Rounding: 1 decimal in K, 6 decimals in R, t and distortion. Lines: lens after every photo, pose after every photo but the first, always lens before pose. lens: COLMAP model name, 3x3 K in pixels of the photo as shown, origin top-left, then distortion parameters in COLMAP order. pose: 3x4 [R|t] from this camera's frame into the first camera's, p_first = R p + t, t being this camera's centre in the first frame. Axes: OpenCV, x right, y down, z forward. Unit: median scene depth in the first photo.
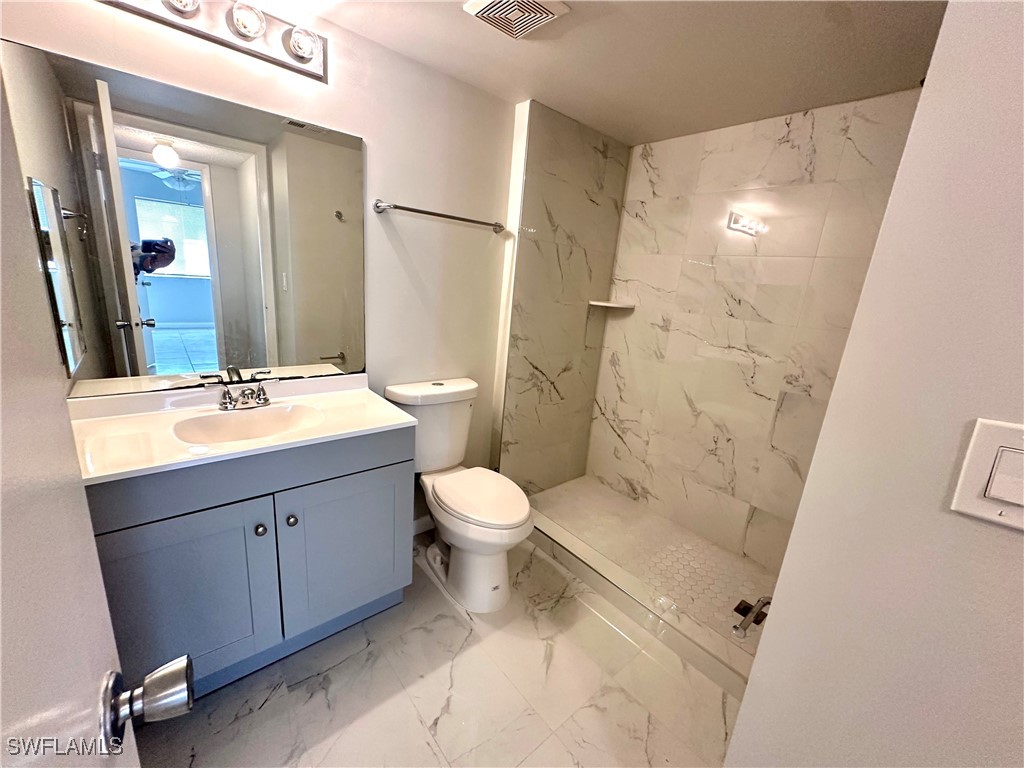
lens RADIAL K [[407.2, 0, 513.7], [0, 407.2, 383.6], [0, 0, 1]] dist [-0.001947, 0.000245]
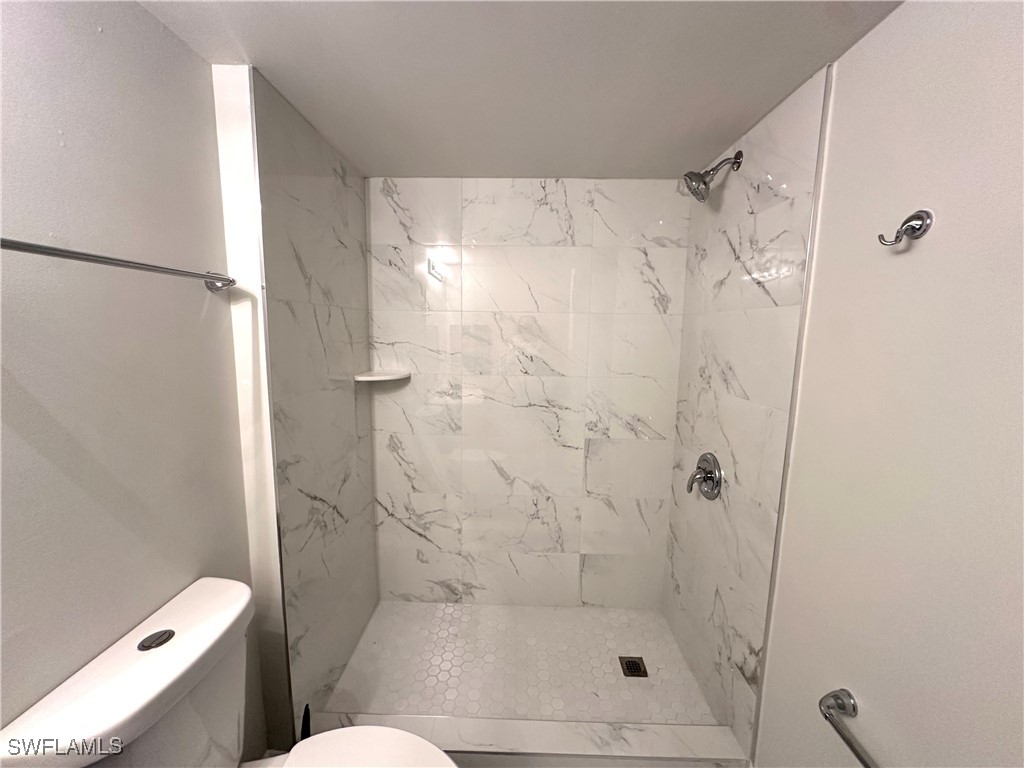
lens RADIAL K [[407.2, 0, 510.5], [0, 407.2, 385.1], [0, 0, 1]] dist [-0.001947, 0.000245]
pose [[0.666201, -0.176117, 0.724679, -0.169058], [0.227763, 0.973338, 0.027165, -0.157377], [-0.710141, 0.146957, 0.688551, 0.336315]]
